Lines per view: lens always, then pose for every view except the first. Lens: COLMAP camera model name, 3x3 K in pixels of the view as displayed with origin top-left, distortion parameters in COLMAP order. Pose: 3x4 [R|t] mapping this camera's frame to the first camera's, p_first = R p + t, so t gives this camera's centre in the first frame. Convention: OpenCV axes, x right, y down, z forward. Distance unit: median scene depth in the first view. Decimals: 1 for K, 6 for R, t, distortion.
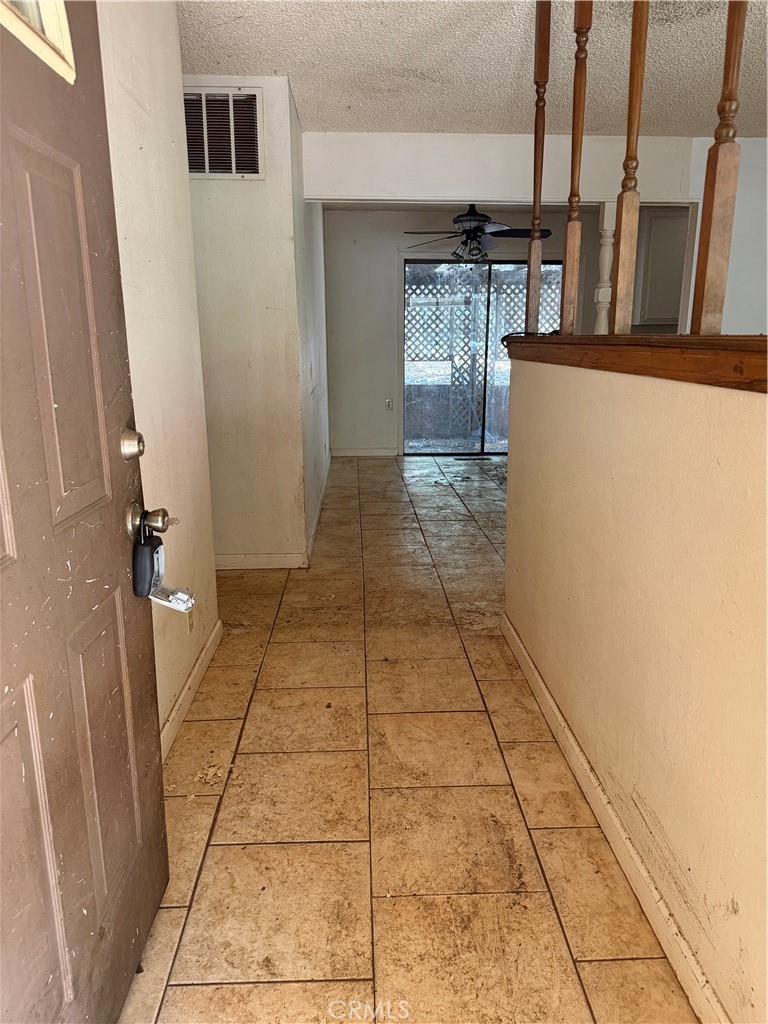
lens RADIAL K [[709.1, 0, 387.4], [0, 709.1, 514.8], [0, 0, 1]] dist [0.101084, 0.000030]
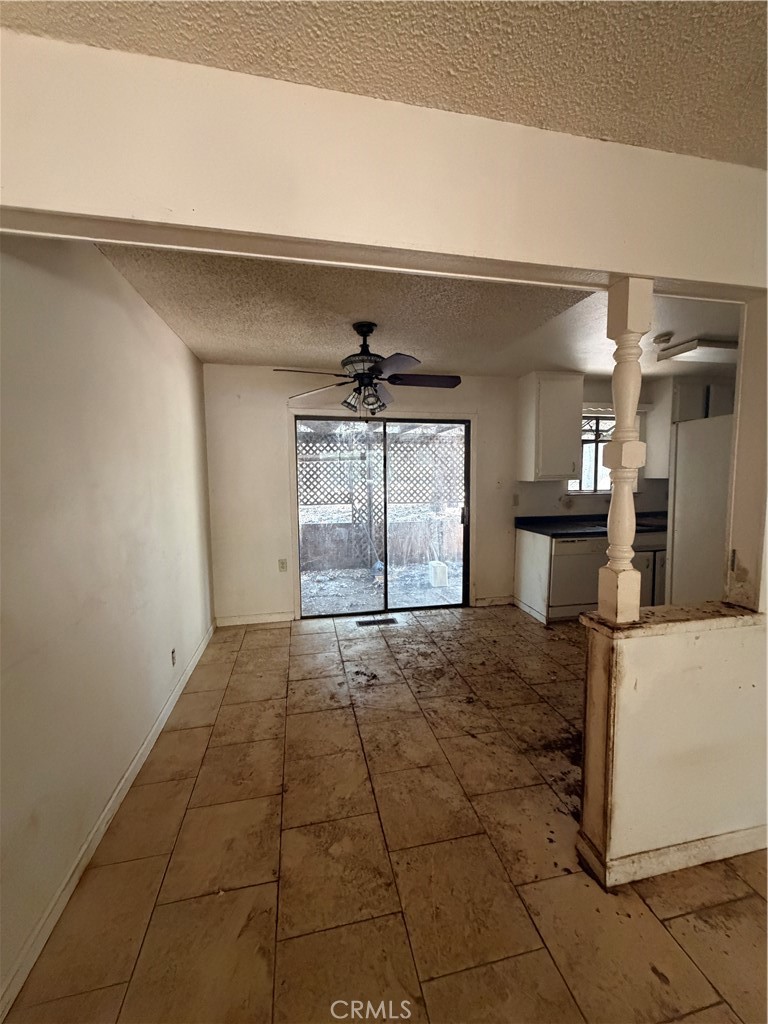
lens RADIAL K [[408.3, 0, 384.9], [0, 408.3, 508.6], [0, 0, 1]] dist [-0.000185, -0.000241]
pose [[0.986939, -0.023048, 0.159435, 0.036807], [0.047816, 0.987021, -0.153307, -0.104825], [-0.153832, 0.158928, 0.975232, 0.340251]]
